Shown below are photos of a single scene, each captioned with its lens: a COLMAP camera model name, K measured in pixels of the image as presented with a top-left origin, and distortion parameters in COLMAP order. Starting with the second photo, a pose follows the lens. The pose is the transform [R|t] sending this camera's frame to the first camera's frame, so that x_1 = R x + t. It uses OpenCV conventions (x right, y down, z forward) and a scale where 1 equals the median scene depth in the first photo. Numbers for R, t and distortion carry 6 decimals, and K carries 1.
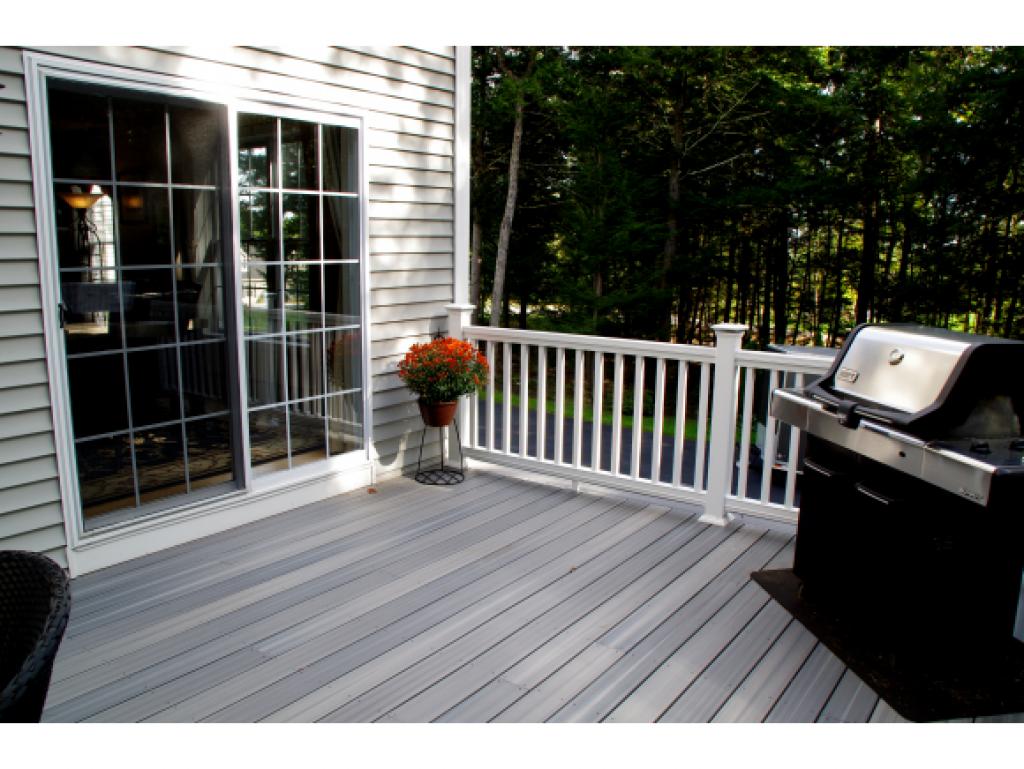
lens RADIAL K [[796.1, 0, 512.0], [0, 796.1, 384.5], [0, 0, 1]] dist [-0.138871, 0.074223]
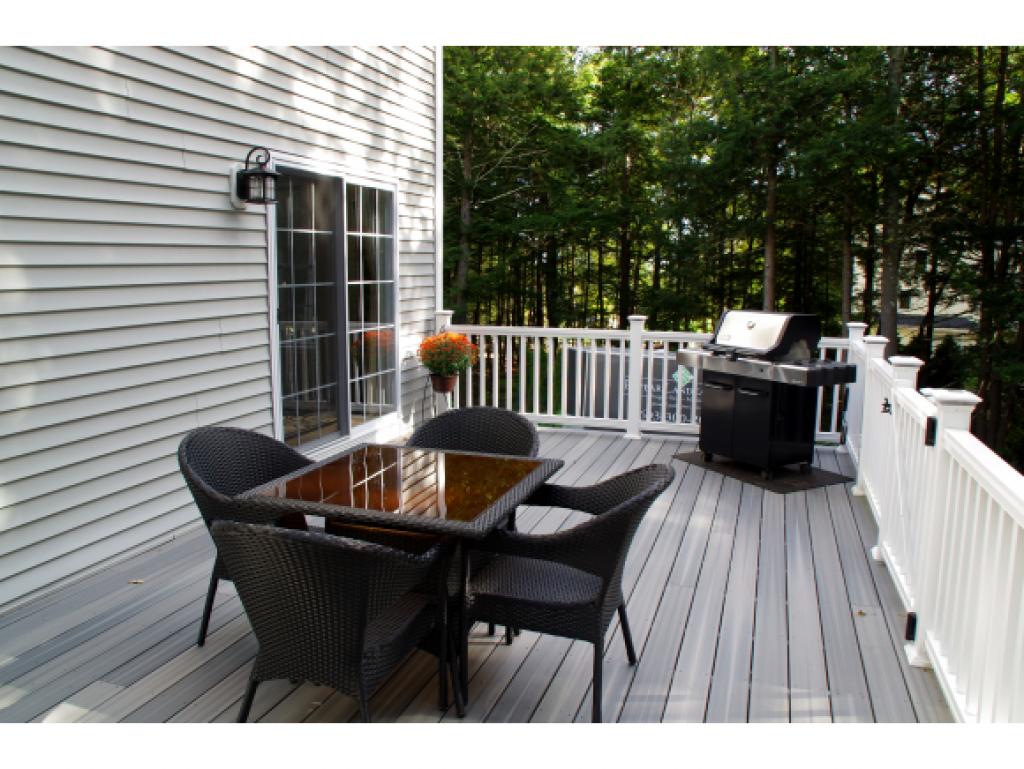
lens RADIAL K [[801.6, 0, 494.7], [0, 801.6, 376.5], [0, 0, 1]] dist [-0.148815, 0.100599]
pose [[0.956515, -0.047283, 0.287824, -0.415486], [0.057518, 0.997974, -0.027202, 0.065828], [-0.285954, 0.042574, 0.957297, -0.428272]]
